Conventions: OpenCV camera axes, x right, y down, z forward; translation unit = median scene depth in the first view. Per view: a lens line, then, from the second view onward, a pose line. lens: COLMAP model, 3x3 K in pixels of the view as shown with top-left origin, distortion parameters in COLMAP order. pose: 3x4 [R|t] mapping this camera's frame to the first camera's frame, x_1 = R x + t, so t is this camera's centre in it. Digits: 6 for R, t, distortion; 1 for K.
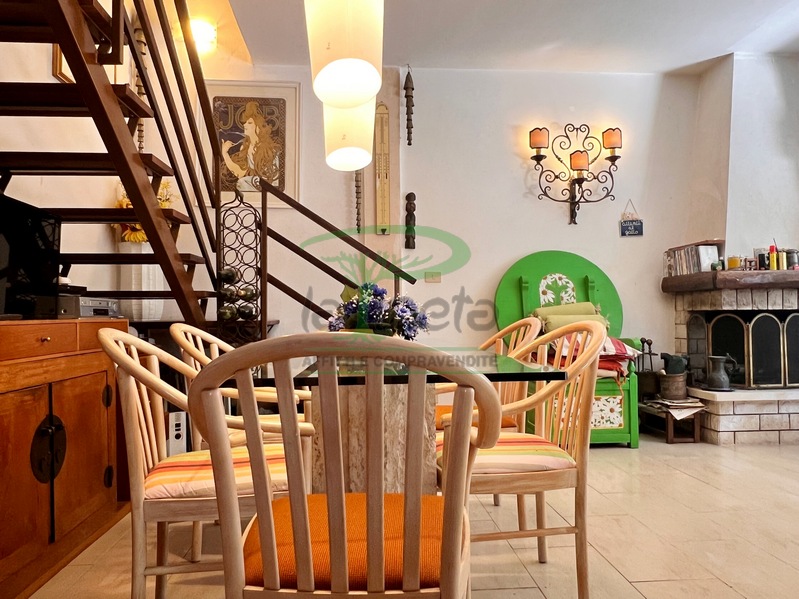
lens RADIAL K [[594.7, 0, 394.8], [0, 594.7, 298.2], [0, 0, 1]] dist [0.012751, -0.000179]
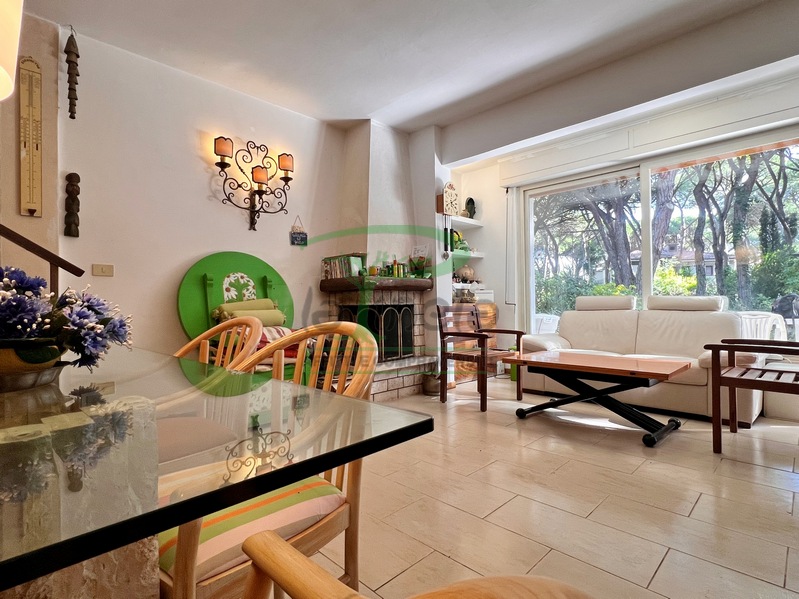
lens RADIAL K [[415.5, 0, 398.9], [0, 415.5, 297.3], [0, 0, 1]] dist [-0.003350, 0.001026]
pose [[0.756221, 0.008053, 0.654267, -0.008864], [-0.012507, 0.999919, 0.002148, -0.000932], [-0.654197, -0.009807, 0.756261, 0.221129]]
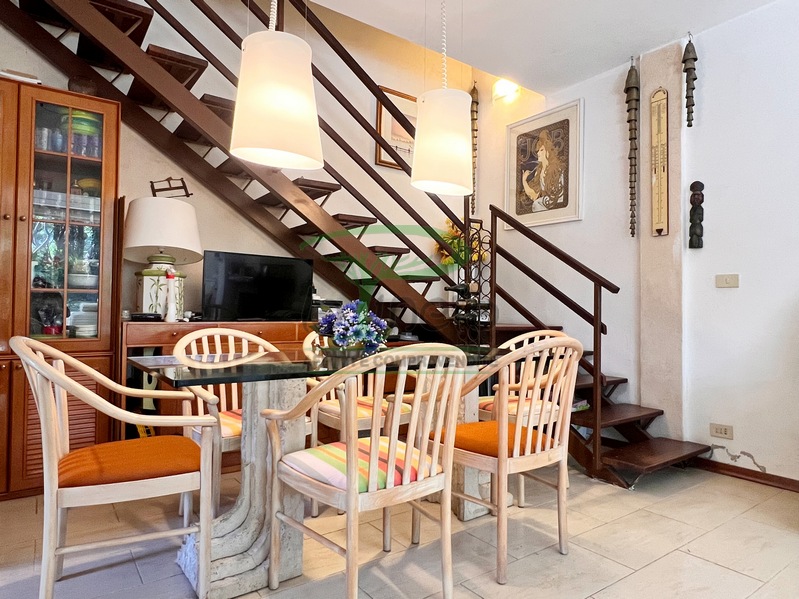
lens RADIAL K [[498.9, 0, 397.3], [0, 498.9, 297.9], [0, 0, 1]] dist [0.001115, -0.003887]
pose [[0.526856, -0.008022, -0.849917, 0.408058], [0.003616, 0.999968, -0.007197, -0.009323], [0.849947, 0.000719, 0.526868, 0.271730]]
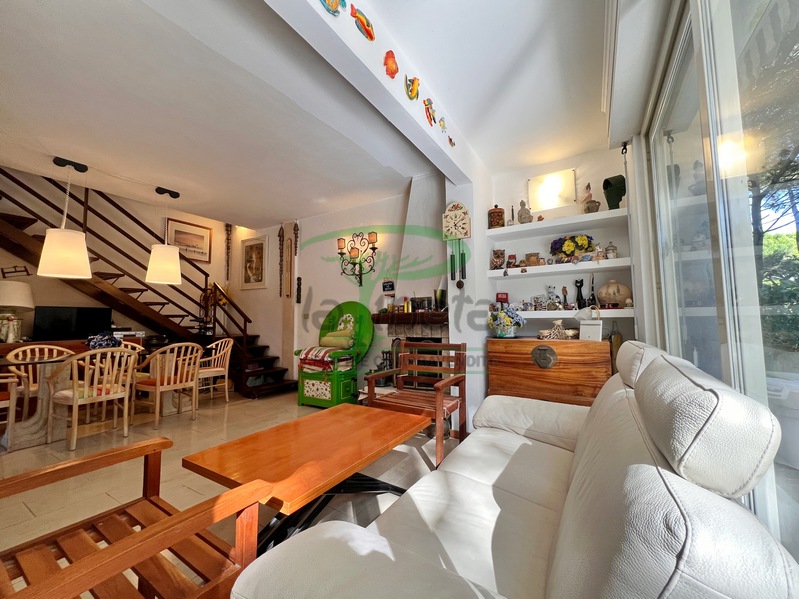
lens RADIAL K [[321.4, 0, 399.3], [0, 321.4, 298.5], [0, 0, 1]] dist [-0.001729, -0.001126]
pose [[0.814273, -0.041430, -0.579002, 1.005722], [0.019309, 0.998831, -0.044315, -0.041744], [0.580161, 0.024905, 0.814121, 0.270334]]
